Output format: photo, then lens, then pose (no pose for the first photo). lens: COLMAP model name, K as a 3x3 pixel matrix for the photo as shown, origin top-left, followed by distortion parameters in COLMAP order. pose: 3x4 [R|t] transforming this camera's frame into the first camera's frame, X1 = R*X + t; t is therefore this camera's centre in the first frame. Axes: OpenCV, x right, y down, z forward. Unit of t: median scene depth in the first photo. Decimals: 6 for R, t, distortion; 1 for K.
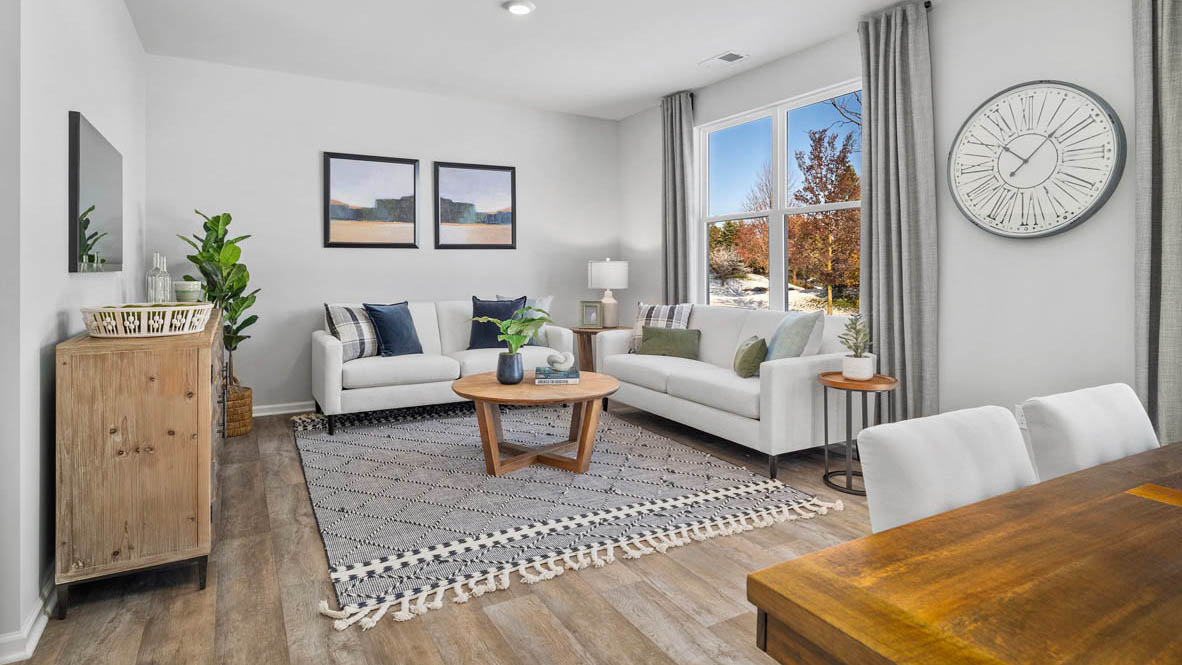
lens RADIAL K [[626.2, 0, 586.2], [0, 626.2, 260.3], [0, 0, 1]] dist [-0.001308, 0.000098]
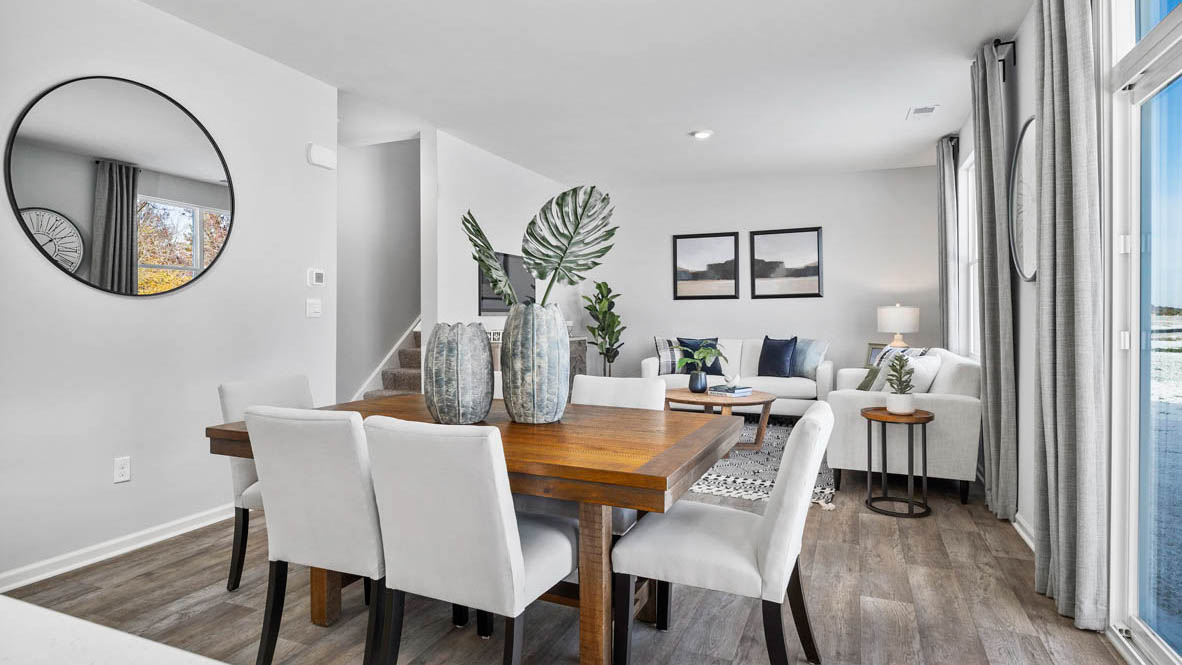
lens RADIAL K [[634.3, 0, 592.9], [0, 634.3, 312.7], [0, 0, 1]] dist [-0.003406, -0.000613]
pose [[0.610181, -0.002126, -0.792259, 0.645727], [0.011485, 0.999915, 0.006162, -0.001517], [0.792179, -0.012860, 0.610154, -0.069196]]
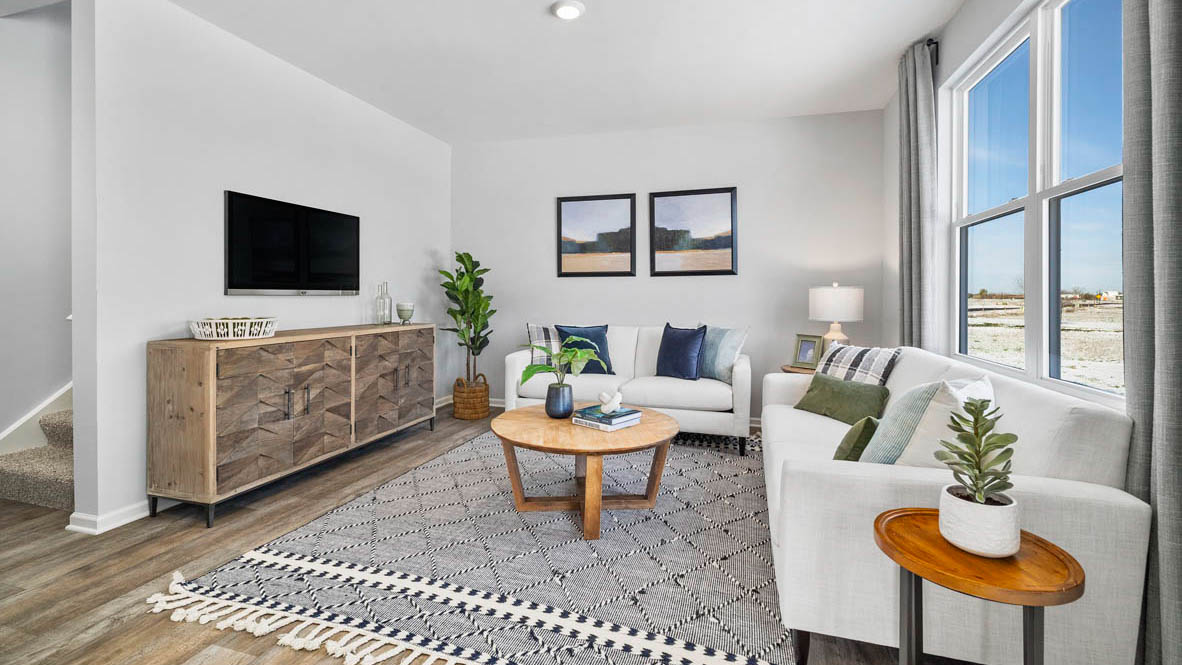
lens RADIAL K [[508.1, 0, 592.0], [0, 508.1, 295.1], [0, 0, 1]] dist [-0.000111, -0.000230]
pose [[0.691427, 0.005231, -0.722428, 0.330132], [0.003599, 0.999936, 0.010685, 0.004103], [0.722438, -0.009988, 0.691364, 0.364545]]
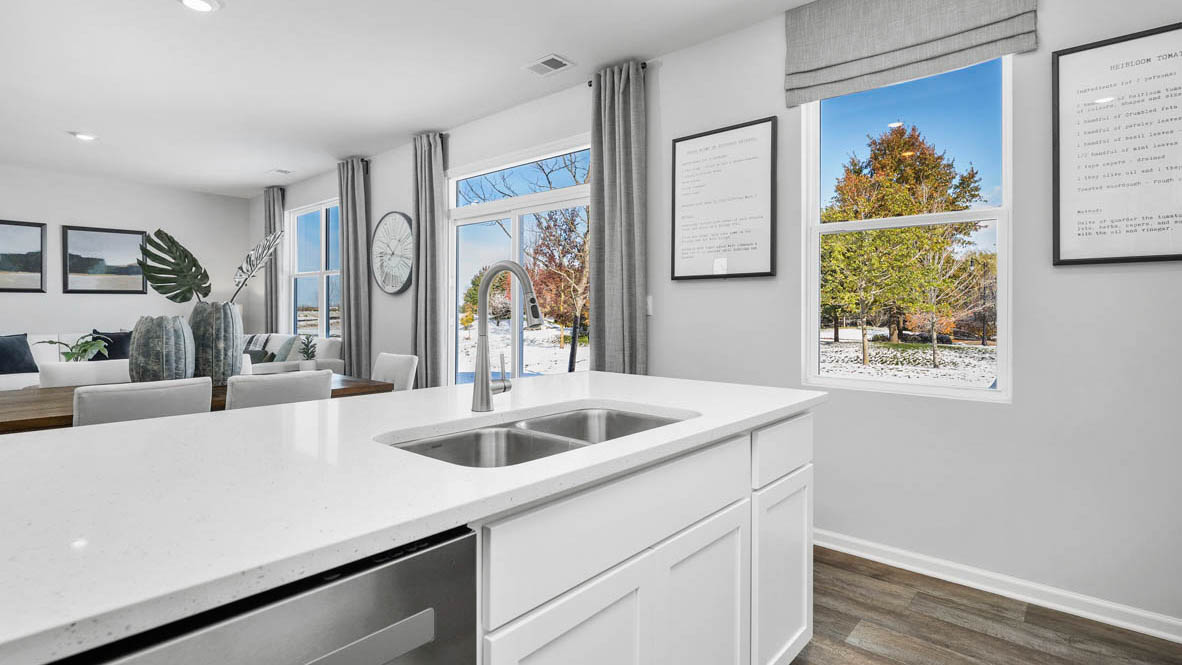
lens RADIAL K [[572.6, 0, 585.7], [0, 572.6, 307.6], [0, 0, 1]] dist [-0.002354, -0.000046]
pose [[0.946034, 0.006173, 0.324010, 0.425462], [-0.009096, 0.999930, 0.007508, -0.008015], [-0.323941, -0.010050, 0.946024, -0.497163]]
